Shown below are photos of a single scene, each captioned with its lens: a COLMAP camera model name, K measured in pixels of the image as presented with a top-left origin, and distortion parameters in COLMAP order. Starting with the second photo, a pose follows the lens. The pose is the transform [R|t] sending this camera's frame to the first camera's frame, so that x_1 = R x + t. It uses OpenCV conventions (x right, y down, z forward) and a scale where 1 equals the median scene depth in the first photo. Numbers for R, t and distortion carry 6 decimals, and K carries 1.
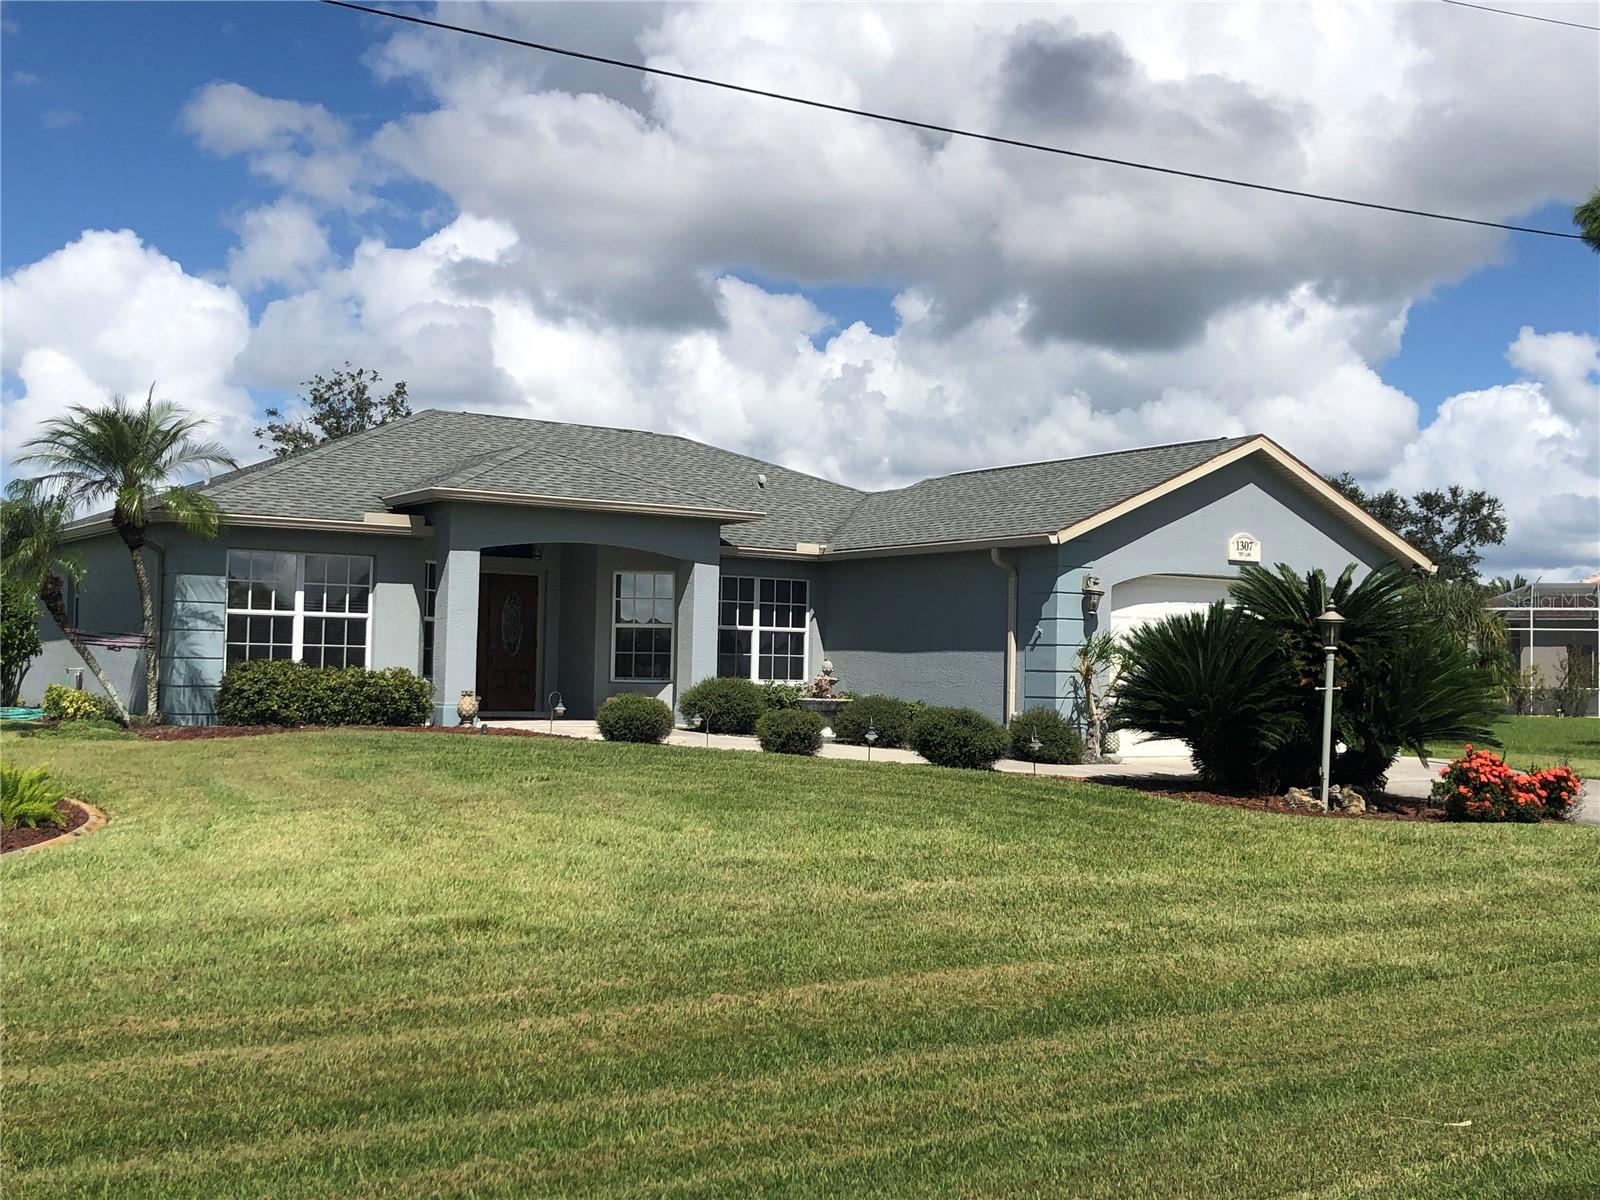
lens RADIAL K [[1776.5, 0, 800.0], [0, 1776.5, 600.0], [0, 0, 1]] dist [0.017706, 0.011407]
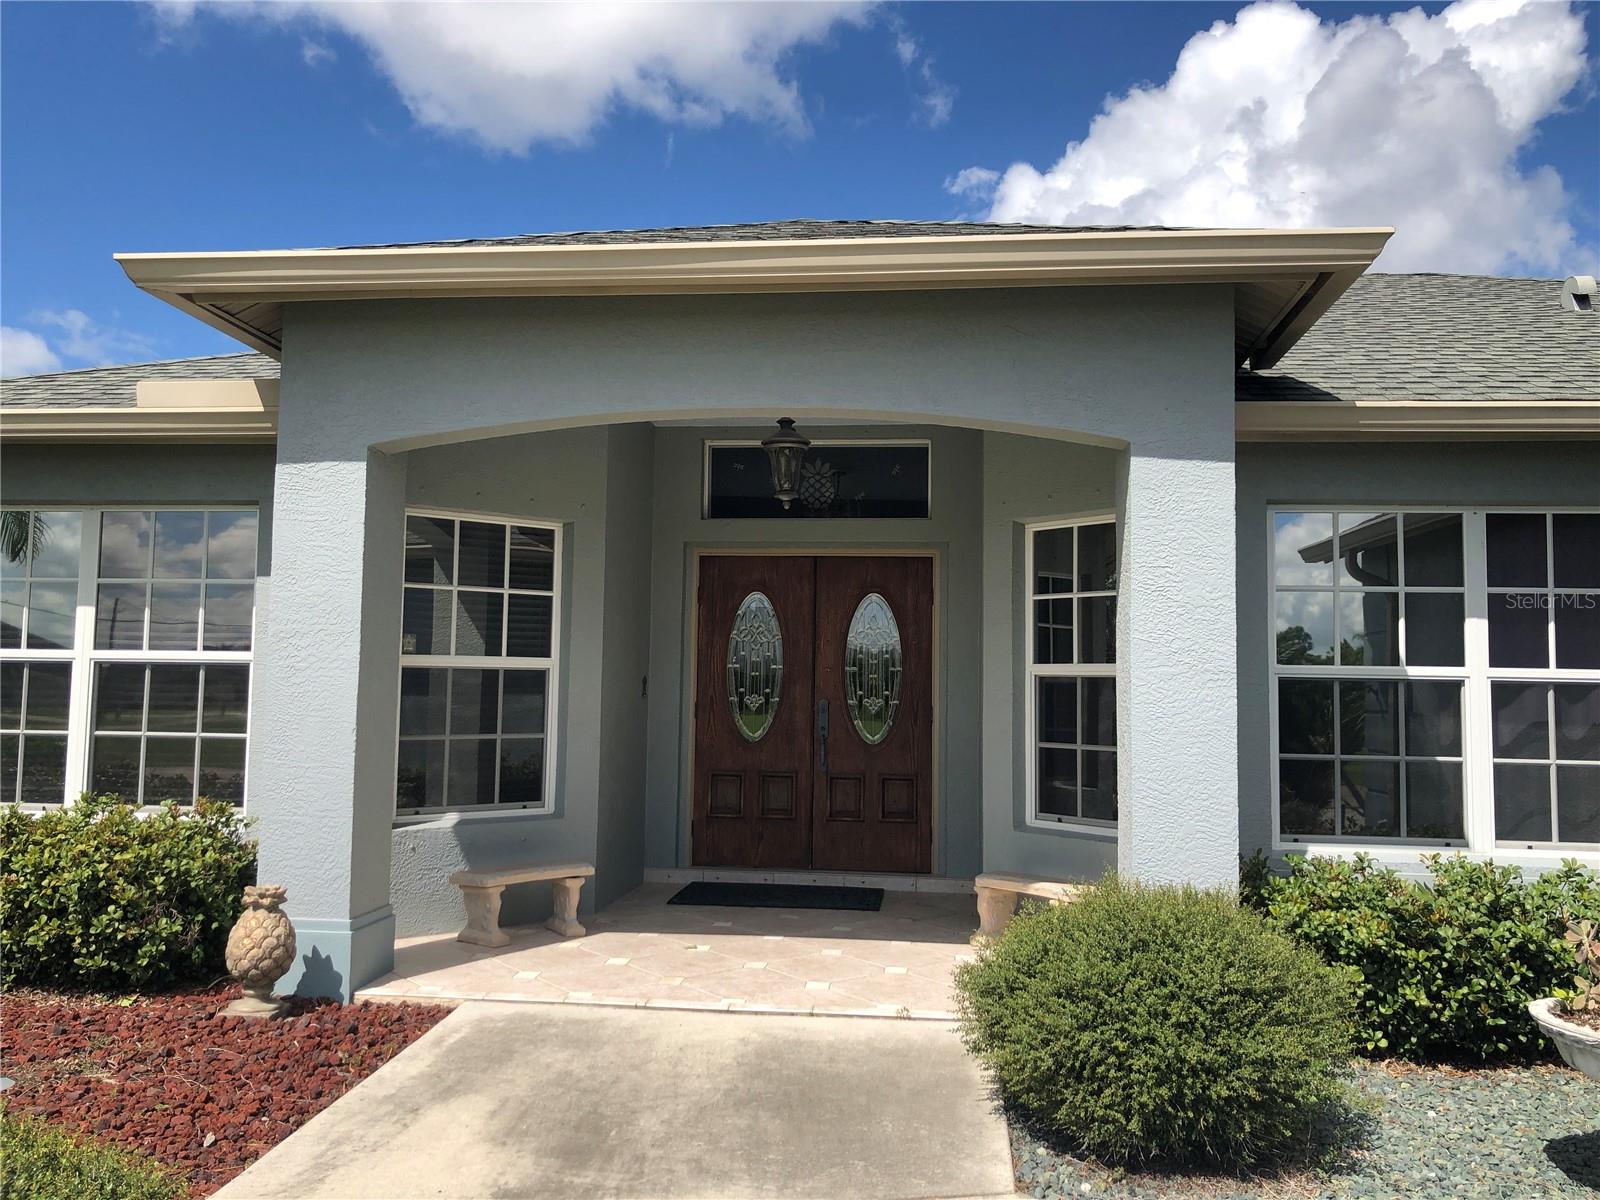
lens RADIAL K [[1289.2, 0, 886.9], [0, 1289.2, 597.8], [0, 0, 1]] dist [0.003099, -0.000507]
pose [[0.775164, -0.044277, -0.630207, 0.043833], [0.019748, 0.998752, -0.045879, 0.011802], [0.631452, 0.023119, 0.775071, 0.878816]]
